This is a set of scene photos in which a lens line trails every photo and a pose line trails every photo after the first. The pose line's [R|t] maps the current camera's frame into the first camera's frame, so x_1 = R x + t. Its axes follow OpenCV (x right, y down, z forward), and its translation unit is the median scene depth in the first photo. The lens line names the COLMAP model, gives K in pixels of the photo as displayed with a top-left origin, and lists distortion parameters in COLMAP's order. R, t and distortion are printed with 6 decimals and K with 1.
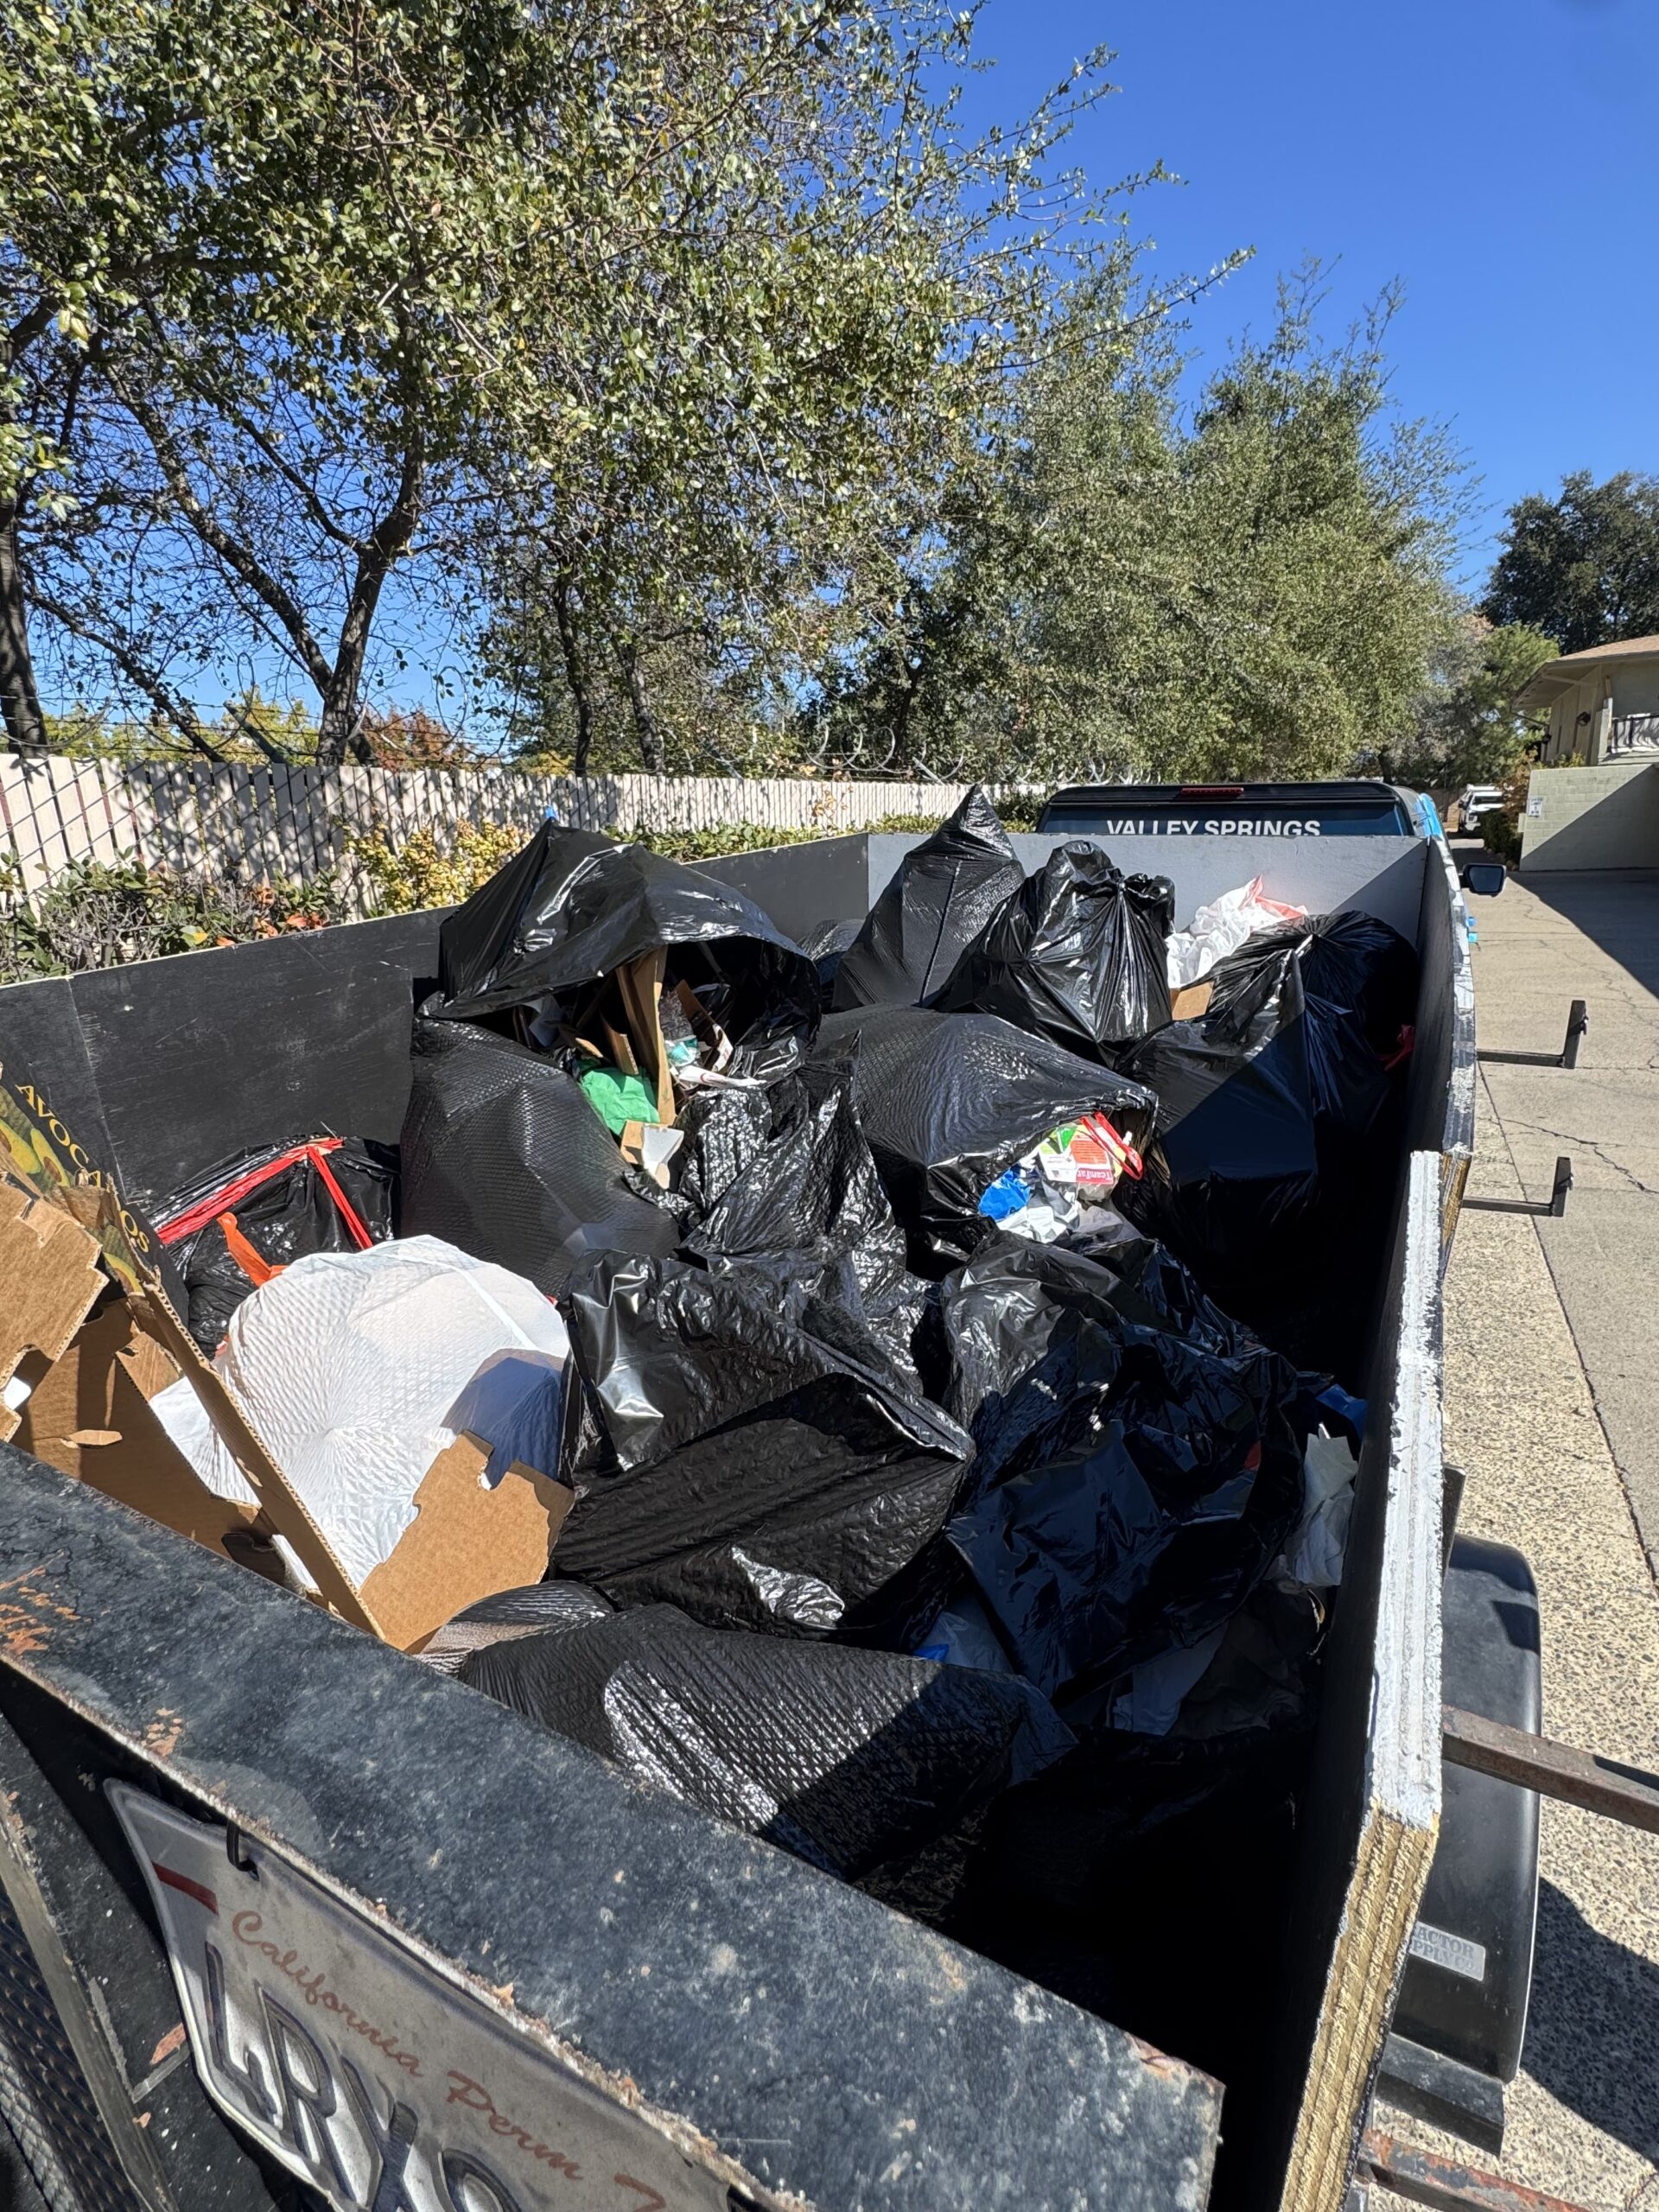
lens RADIAL K [[1099.2, 0, 826.6], [0, 1099.2, 1106.7], [0, 0, 1]] dist [-0.005703, -0.001251]
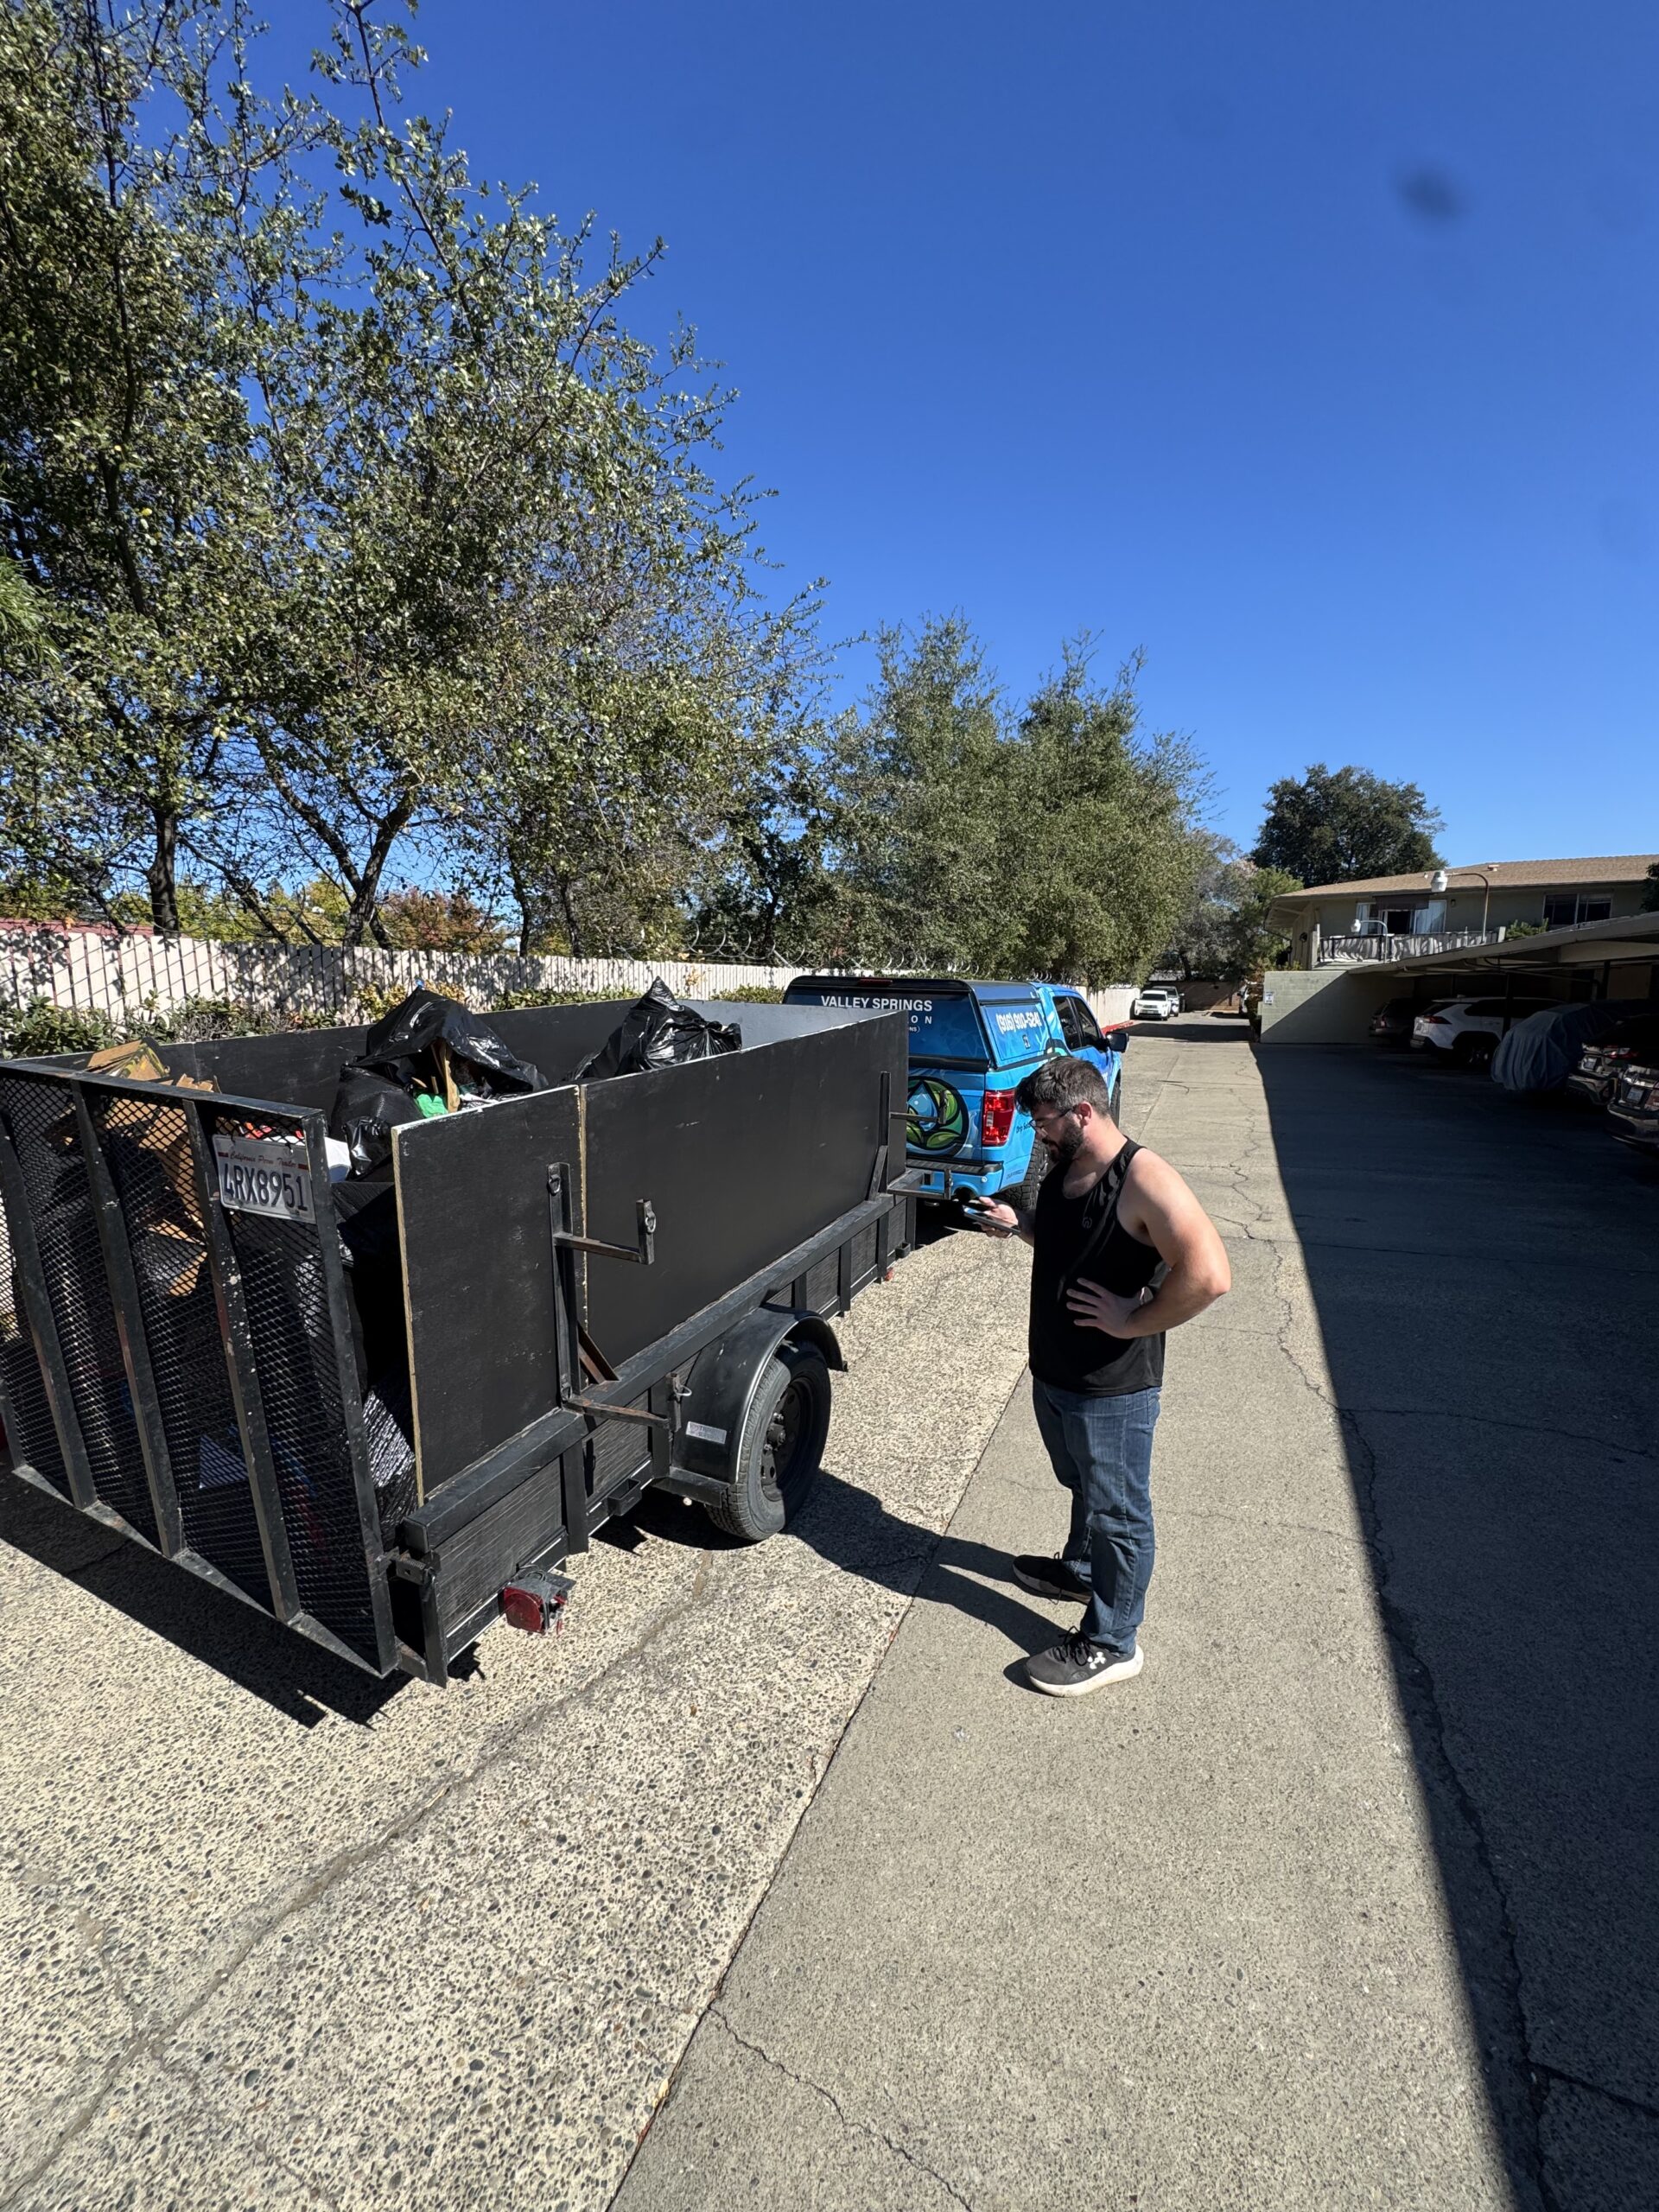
lens RADIAL K [[890.1, 0, 833.9], [0, 890.1, 1106.8], [0, 0, 1]] dist [-0.005089, 0.001033]
pose [[0.998004, 0.032016, 0.054426, 0.202654], [-0.025159, 0.992174, -0.122299, 0.074383], [-0.057916, 0.120686, 0.991000, -0.330537]]
